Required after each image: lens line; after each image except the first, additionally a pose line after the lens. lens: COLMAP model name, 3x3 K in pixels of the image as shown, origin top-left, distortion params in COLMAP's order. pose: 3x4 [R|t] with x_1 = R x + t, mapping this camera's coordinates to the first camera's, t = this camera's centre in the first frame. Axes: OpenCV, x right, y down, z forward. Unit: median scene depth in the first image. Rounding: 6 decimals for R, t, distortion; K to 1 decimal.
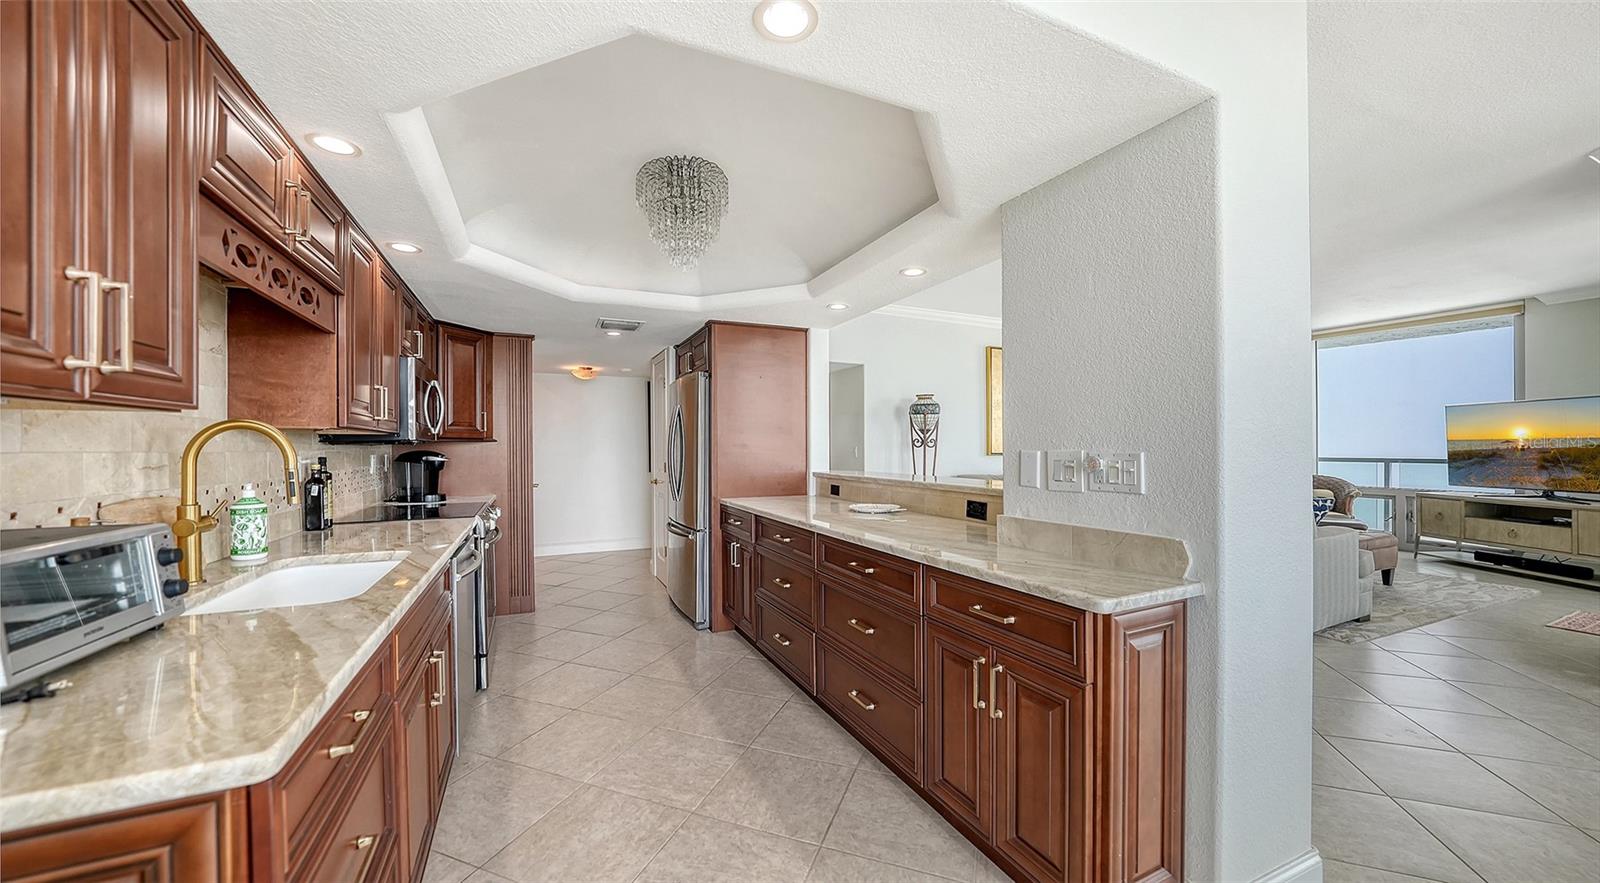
lens RADIAL K [[557.4, 0, 777.8], [0, 557.4, 451.6], [0, 0, 1]] dist [-0.000119, -0.000122]
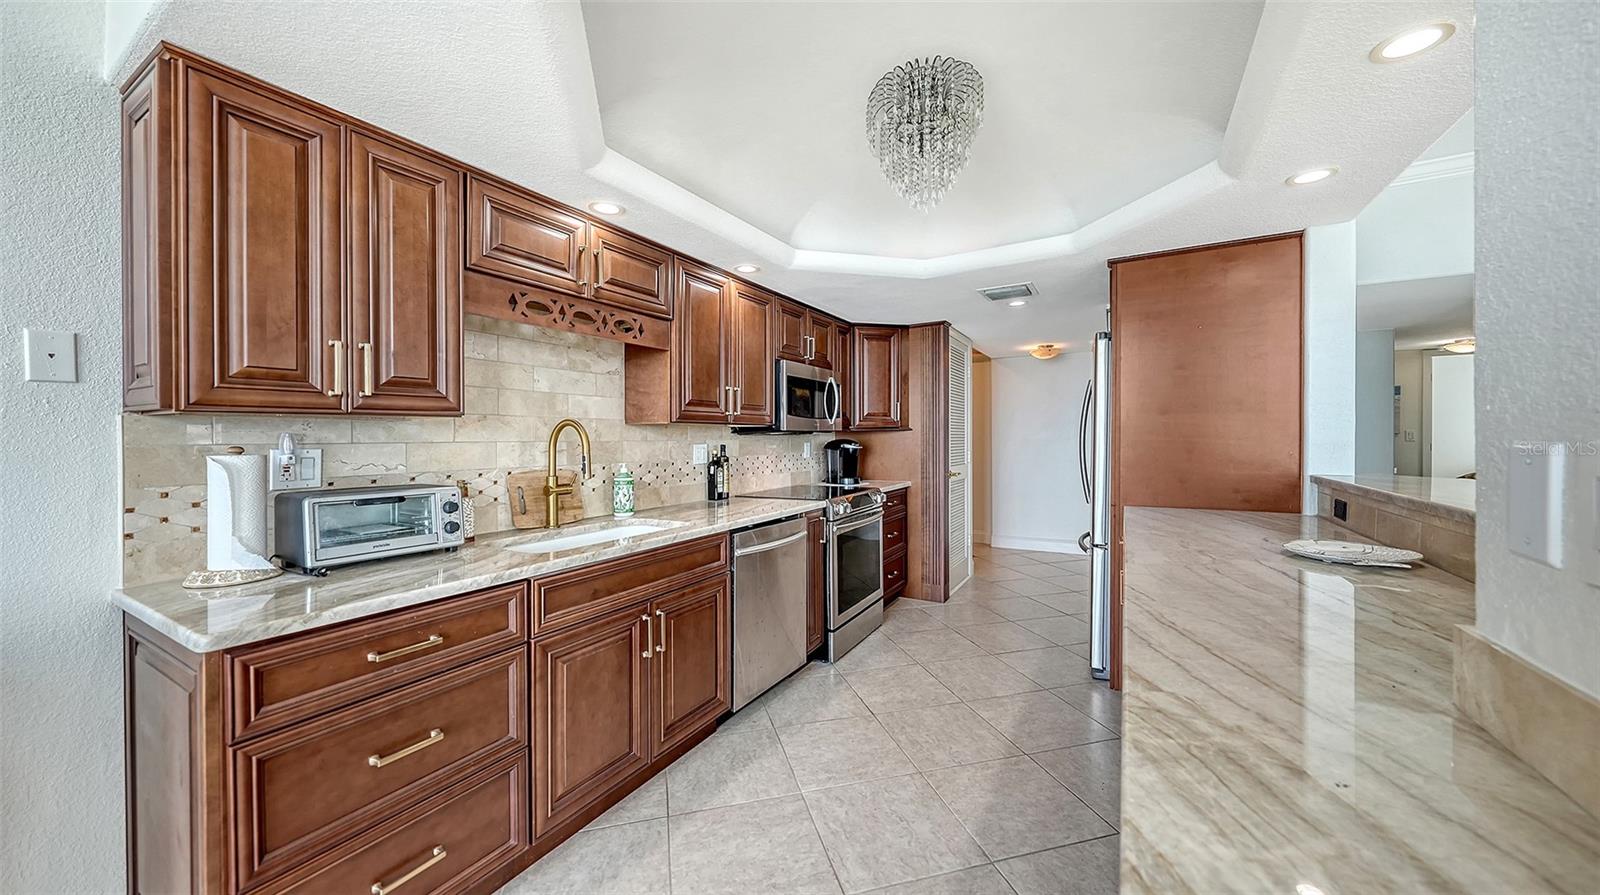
lens RADIAL K [[557.4, 0, 802.7], [0, 557.4, 442.1], [0, 0, 1]] dist [-0.000119, -0.000122]
pose [[0.599244, 0.002896, -0.800561, 0.265596], [0.001609, 0.999987, 0.004822, -0.001712], [0.800565, -0.004178, 0.599231, 0.286117]]
